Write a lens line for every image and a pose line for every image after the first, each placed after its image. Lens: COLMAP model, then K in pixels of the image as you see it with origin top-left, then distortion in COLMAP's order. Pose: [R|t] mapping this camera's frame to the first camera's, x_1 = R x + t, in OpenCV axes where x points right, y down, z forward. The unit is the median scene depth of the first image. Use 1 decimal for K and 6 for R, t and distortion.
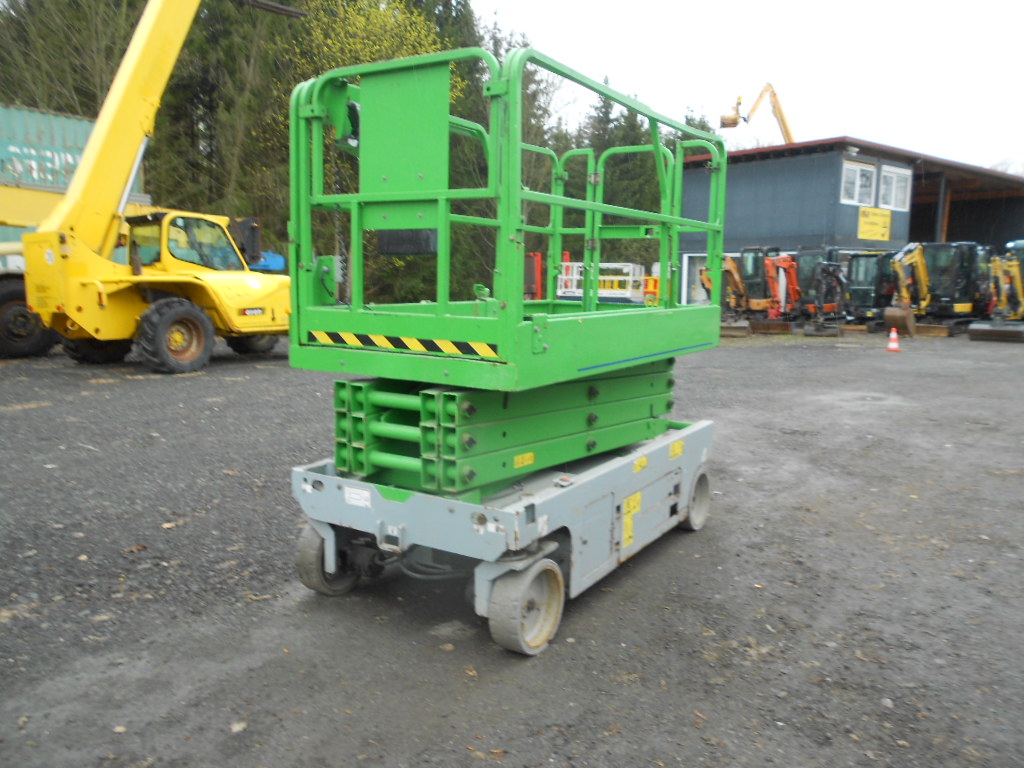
lens RADIAL K [[799.9, 0, 512.0], [0, 799.9, 384.0], [0, 0, 1]] dist [0.005871, -0.002076]
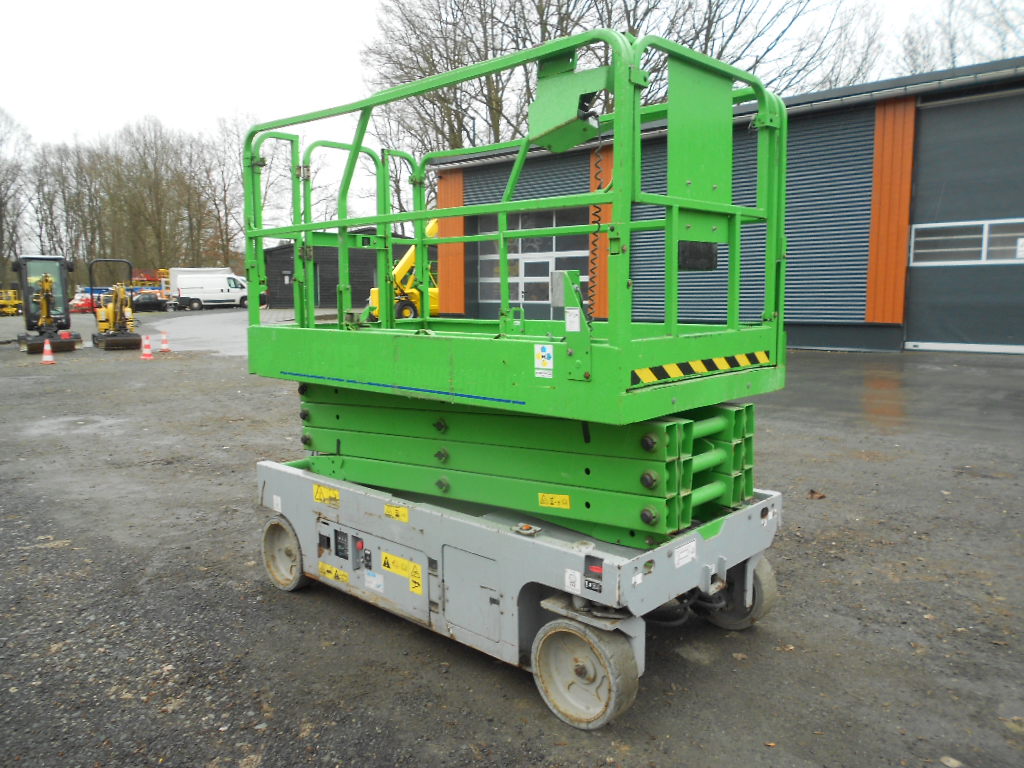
lens RADIAL K [[806.7, 0, 512.0], [0, 806.7, 384.0], [0, 0, 1]] dist [-0.000965, -0.002398]
pose [[0.187979, -0.134938, 0.972859, -1.003974], [0.147218, 0.983198, 0.107926, -0.150809], [-0.971077, 0.122934, 0.204686, 0.954353]]
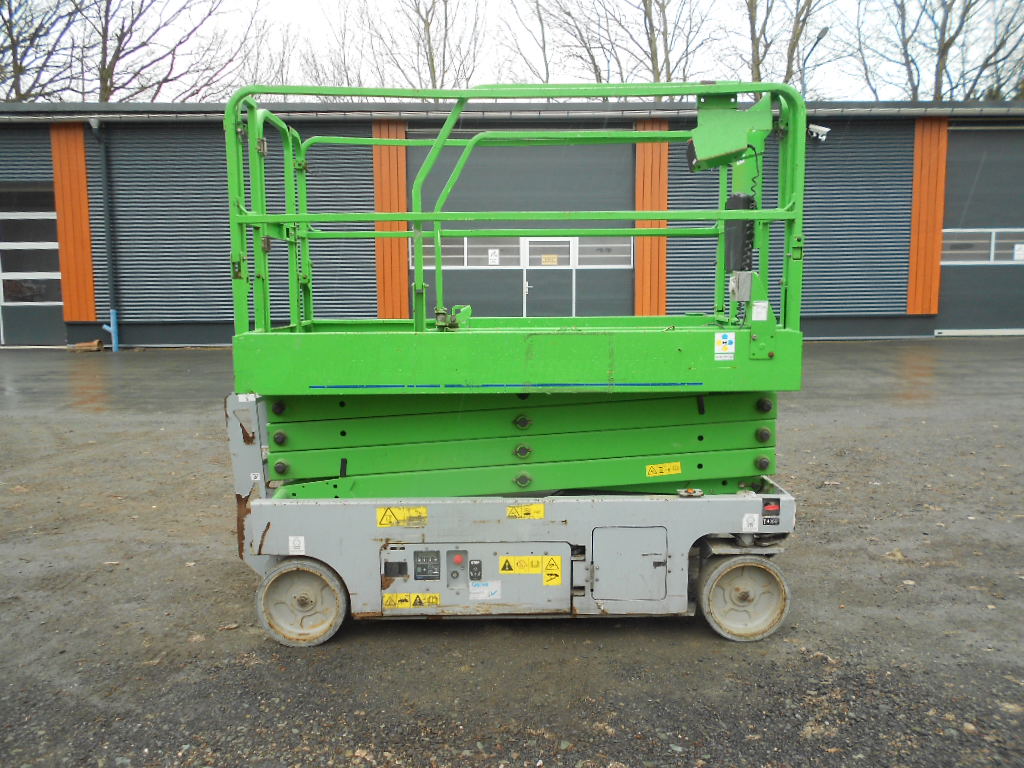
lens RADIAL K [[799.9, 0, 512.0], [0, 799.9, 384.0], [0, 0, 1]] dist [0.005871, -0.002076]
pose [[-0.547569, -0.117508, 0.828469, -0.874954], [0.114029, 0.970375, 0.213002, -0.268765], [-0.828955, 0.211103, -0.517948, 1.784254]]
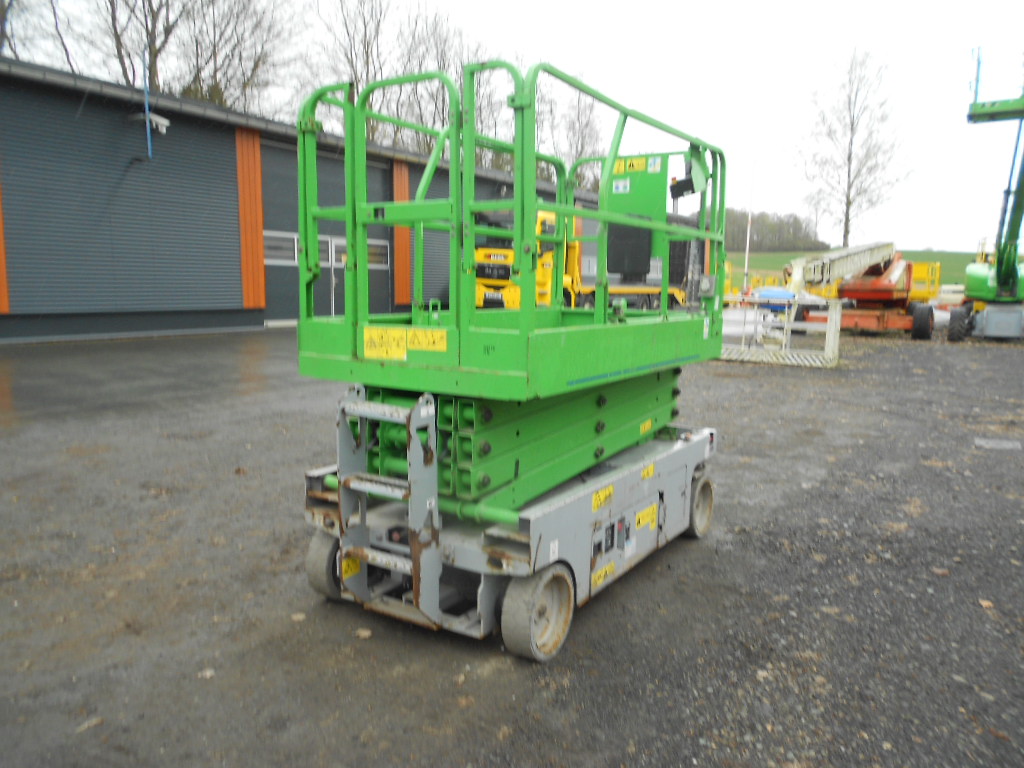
lens RADIAL K [[799.9, 0, 512.0], [0, 799.9, 384.0], [0, 0, 1]] dist [0.005871, -0.002076]
pose [[-0.999271, -0.033290, -0.018687, 0.110662], [-0.037026, 0.964342, 0.262057, -0.327711], [0.009296, 0.262558, -0.964871, 2.373351]]
